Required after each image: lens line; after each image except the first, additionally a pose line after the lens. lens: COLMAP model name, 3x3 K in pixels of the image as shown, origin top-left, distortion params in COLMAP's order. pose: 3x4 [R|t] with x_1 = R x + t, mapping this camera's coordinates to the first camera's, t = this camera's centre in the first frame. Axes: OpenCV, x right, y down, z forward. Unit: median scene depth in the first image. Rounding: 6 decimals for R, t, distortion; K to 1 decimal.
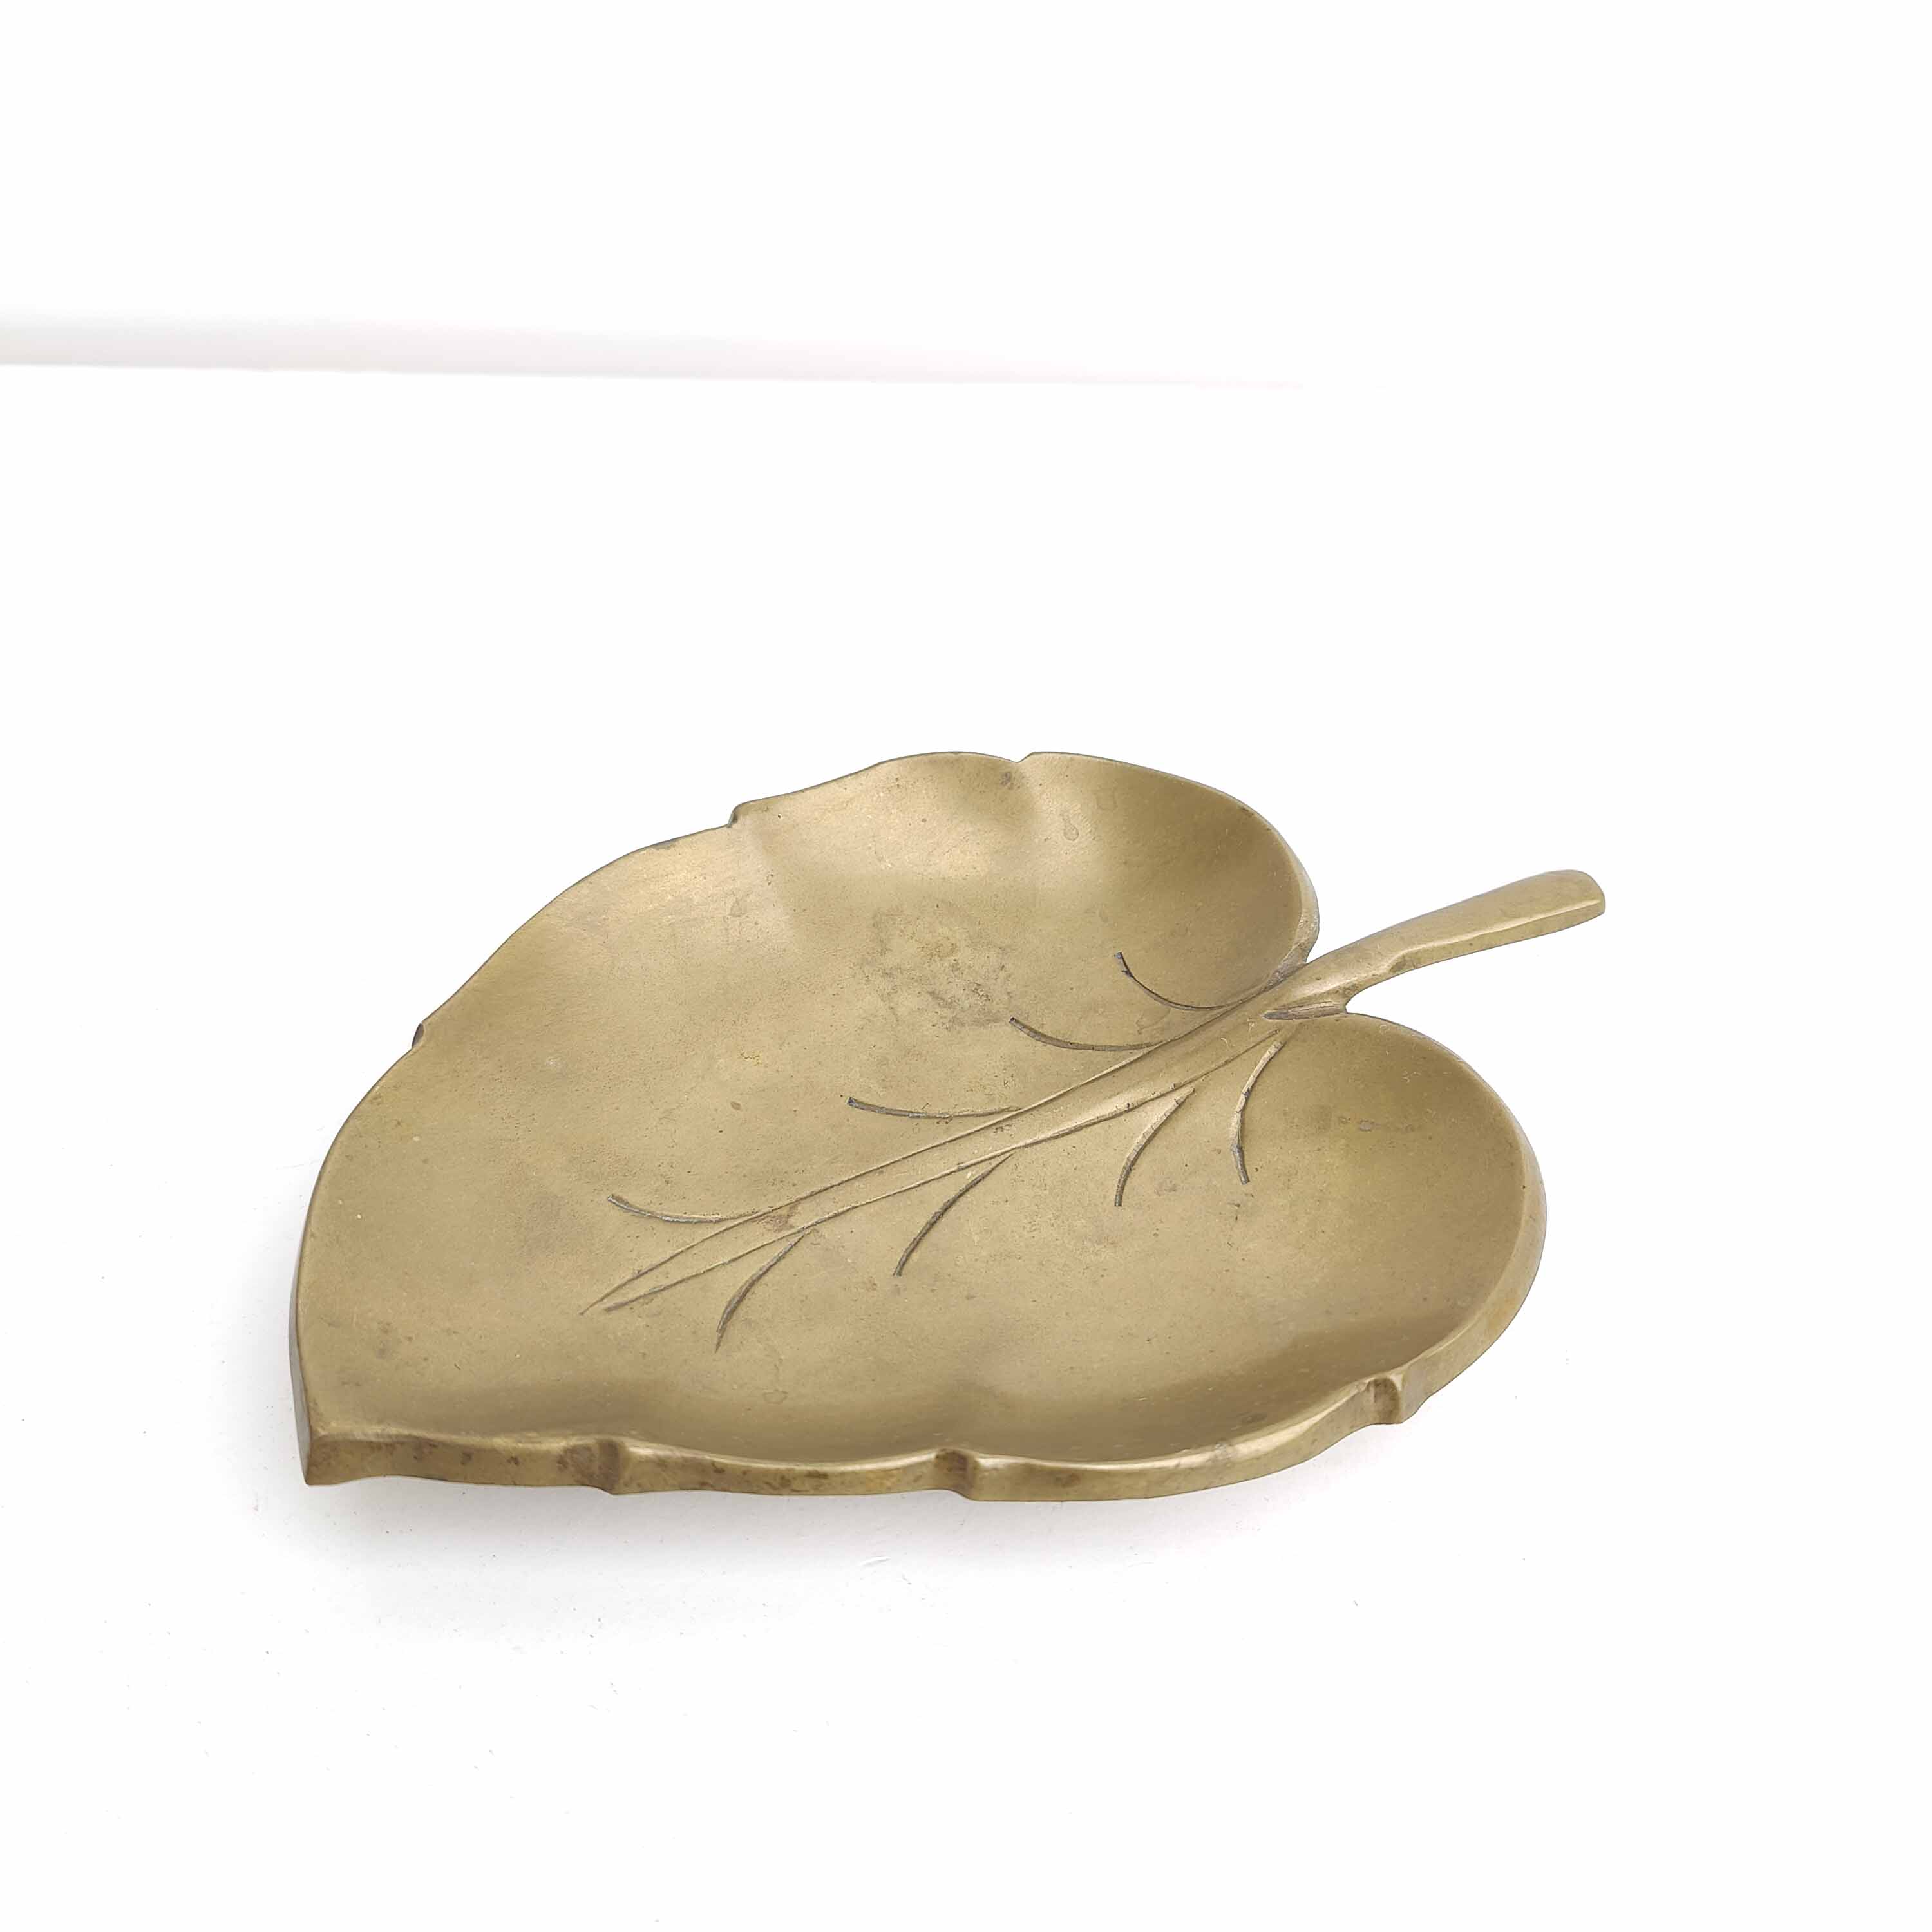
lens RADIAL K [[2034.4, 0, 966.0], [0, 2034.4, 966.0], [0, 0, 1]] dist [0.003516, 0.156824]
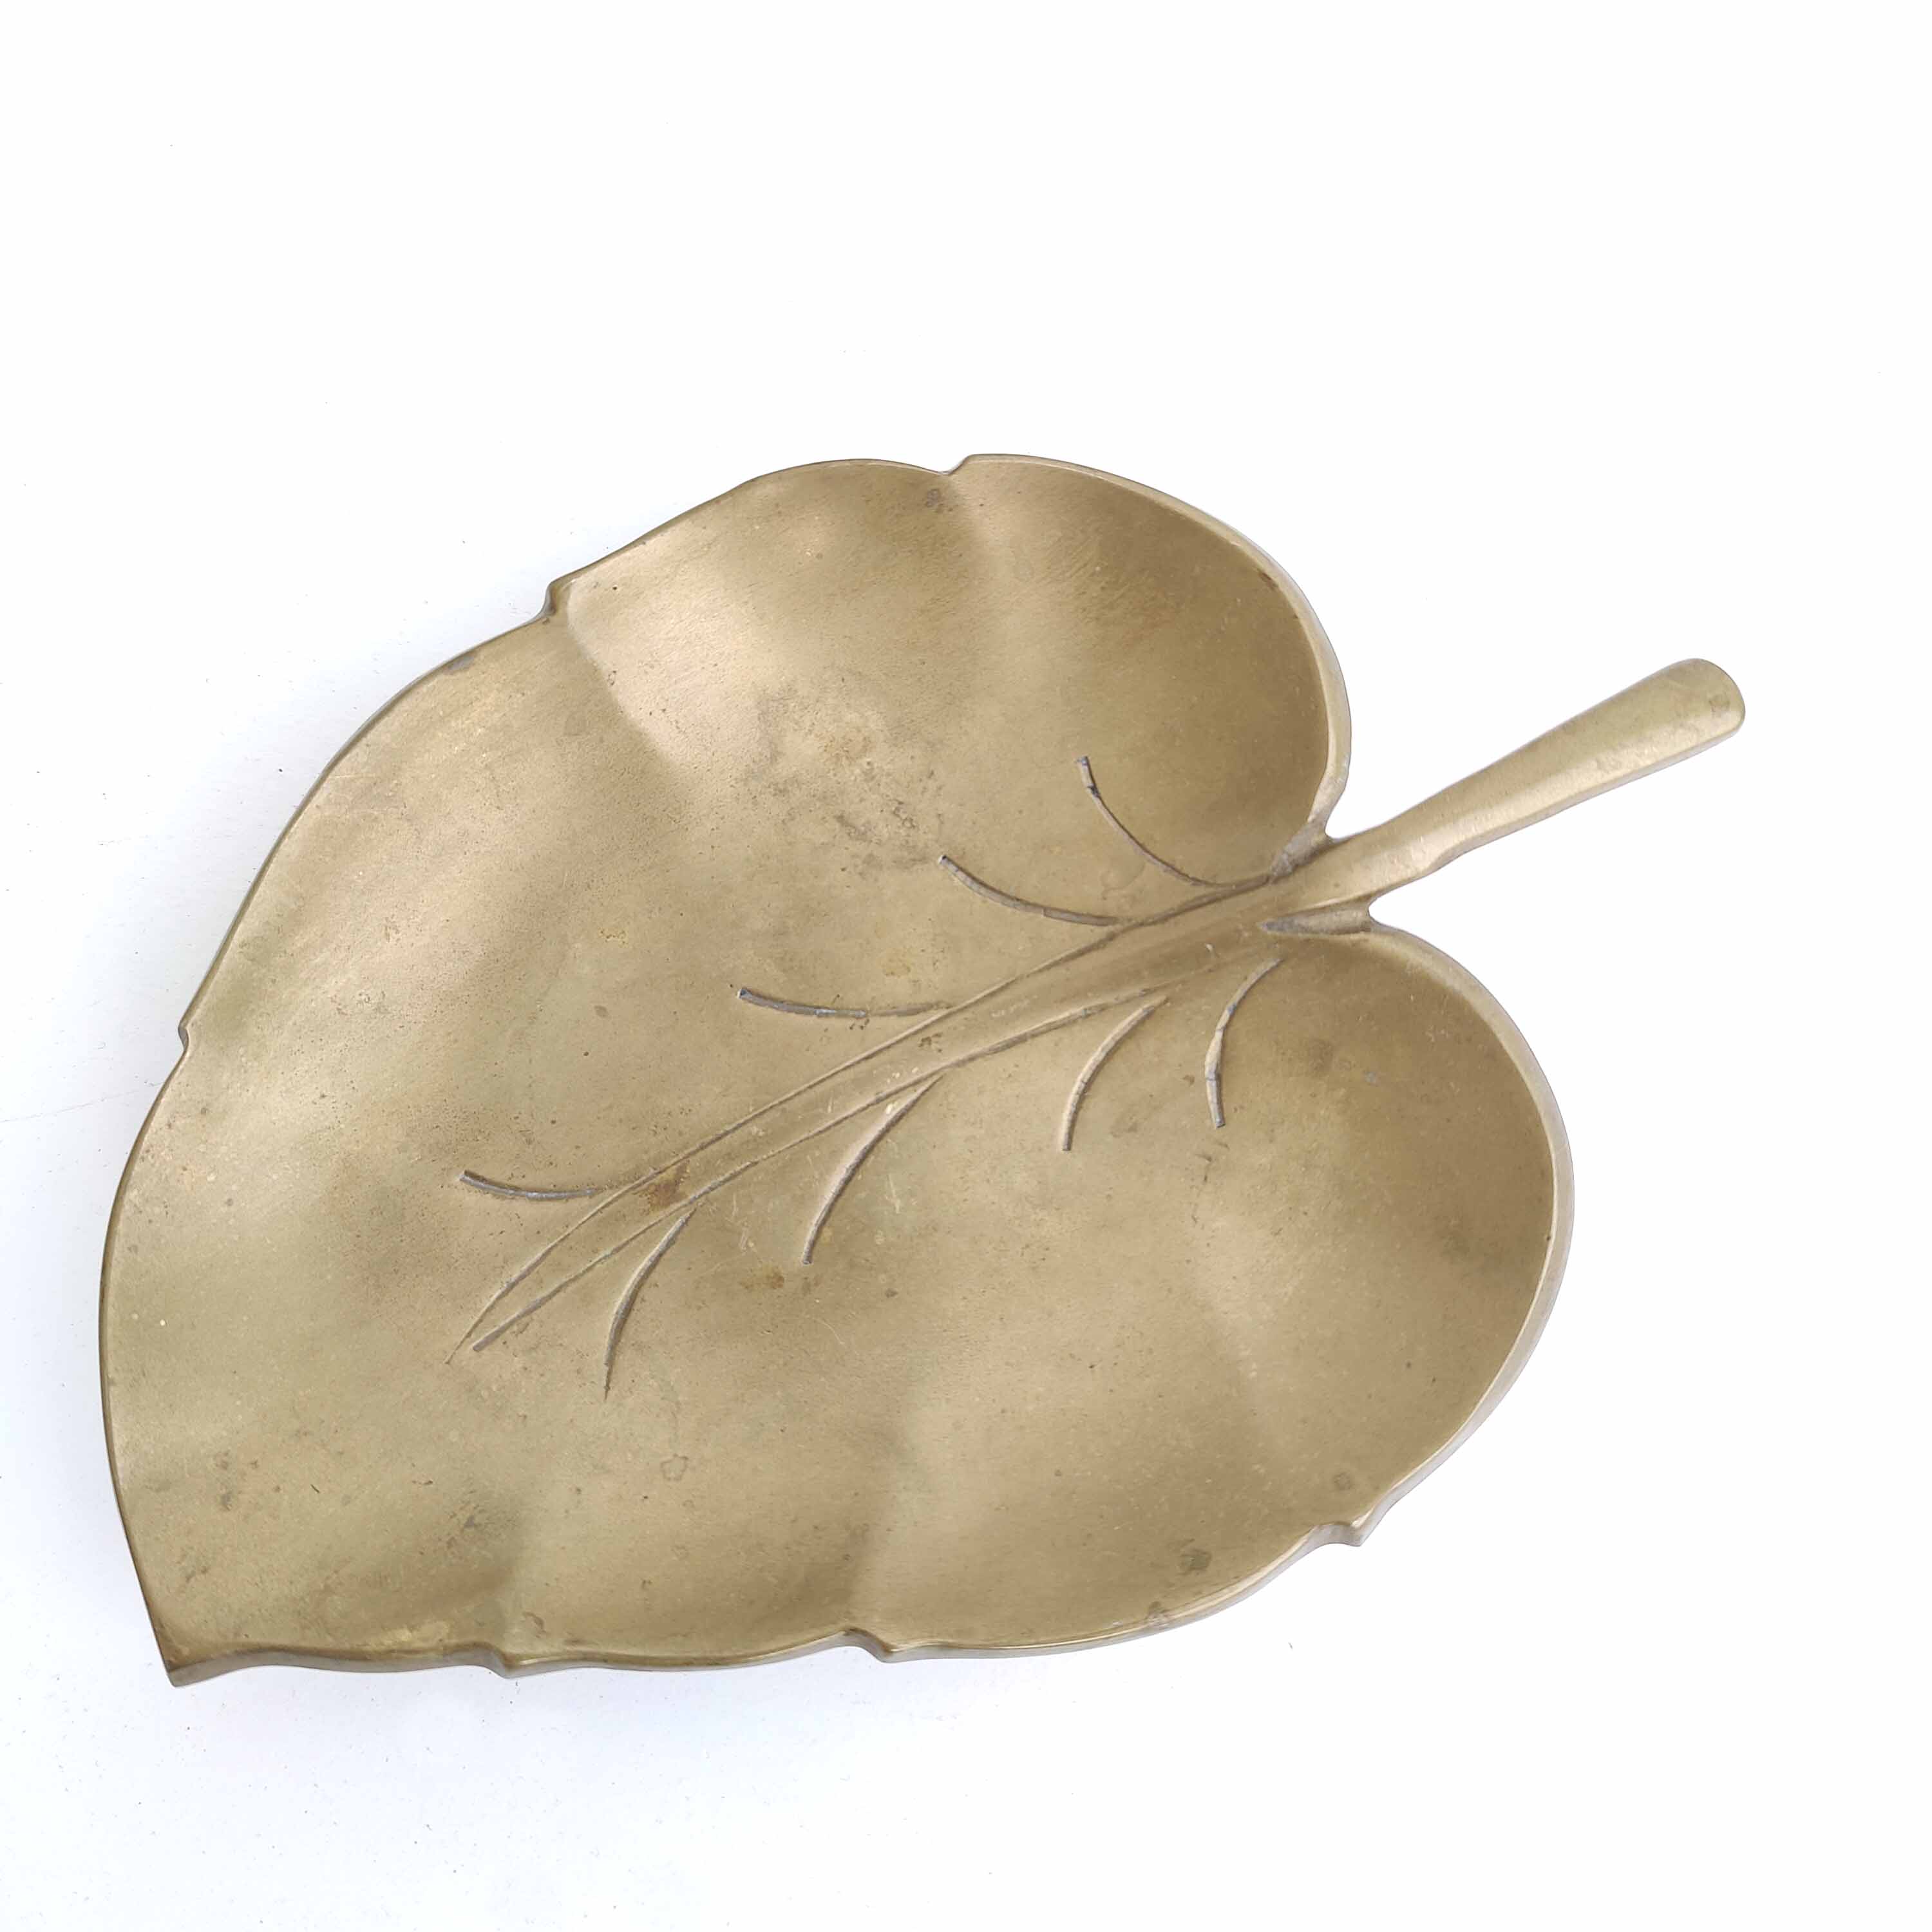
lens RADIAL K [[2034.4, 0, 966.0], [0, 2034.4, 966.0], [0, 0, 1]] dist [0.003516, 0.156824]
pose [[0.999813, -0.008027, -0.017589, 0.046967], [0.017646, 0.750663, 0.660450, -0.481374], [0.007902, -0.660637, 0.750664, 0.405247]]
